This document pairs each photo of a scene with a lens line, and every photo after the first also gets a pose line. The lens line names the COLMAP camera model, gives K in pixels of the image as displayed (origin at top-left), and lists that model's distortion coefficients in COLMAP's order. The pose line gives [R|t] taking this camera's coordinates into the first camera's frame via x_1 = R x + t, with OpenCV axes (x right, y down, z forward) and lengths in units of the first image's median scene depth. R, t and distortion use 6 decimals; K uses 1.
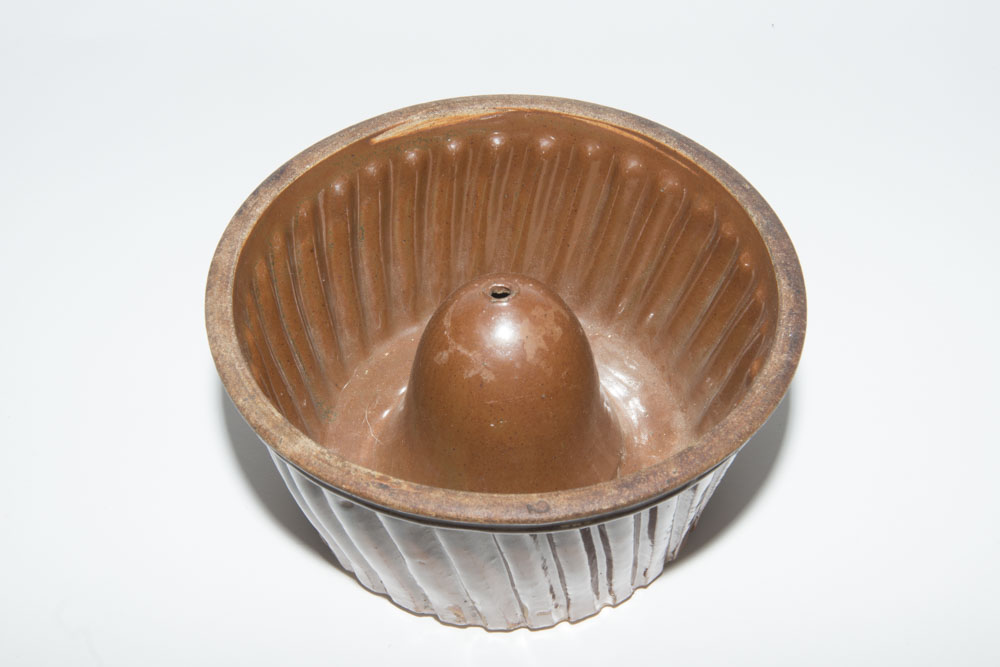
lens RADIAL K [[1440.3, 0, 499.1], [0, 1440.3, 333.2], [0, 0, 1]] dist [0.162758, 0.000000]
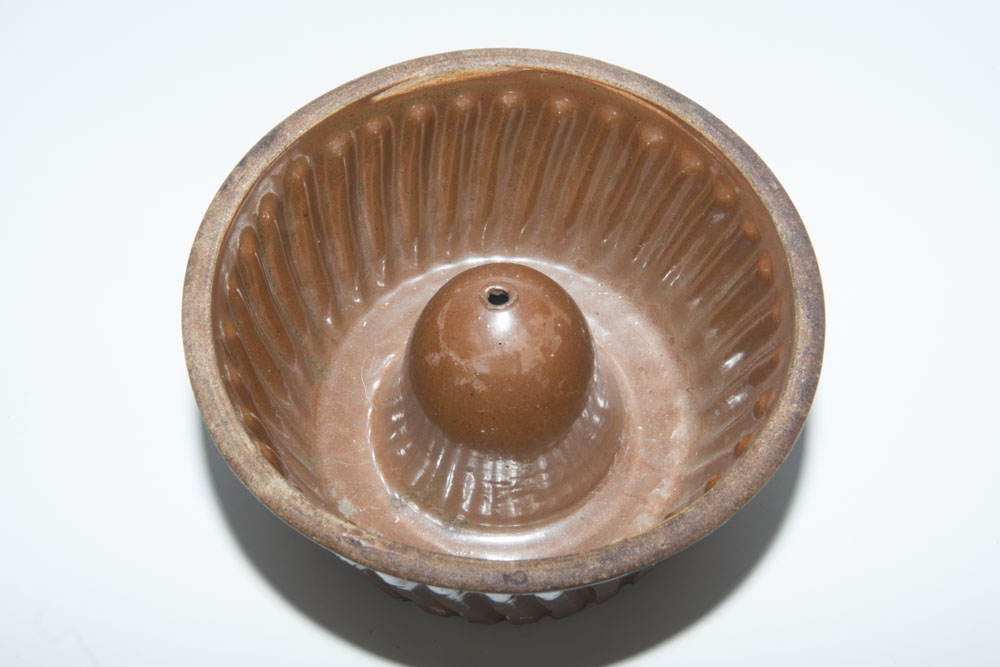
lens RADIAL K [[1320.1, 0, 499.9], [0, 1320.1, 334.3], [0, 0, 1]] dist [0.098577, 0.000000]
pose [[0.997924, 0.056484, -0.030924, 0.029580], [-0.047643, 0.970691, 0.235560, -0.204261], [0.043323, -0.233597, 0.971368, 0.160874]]
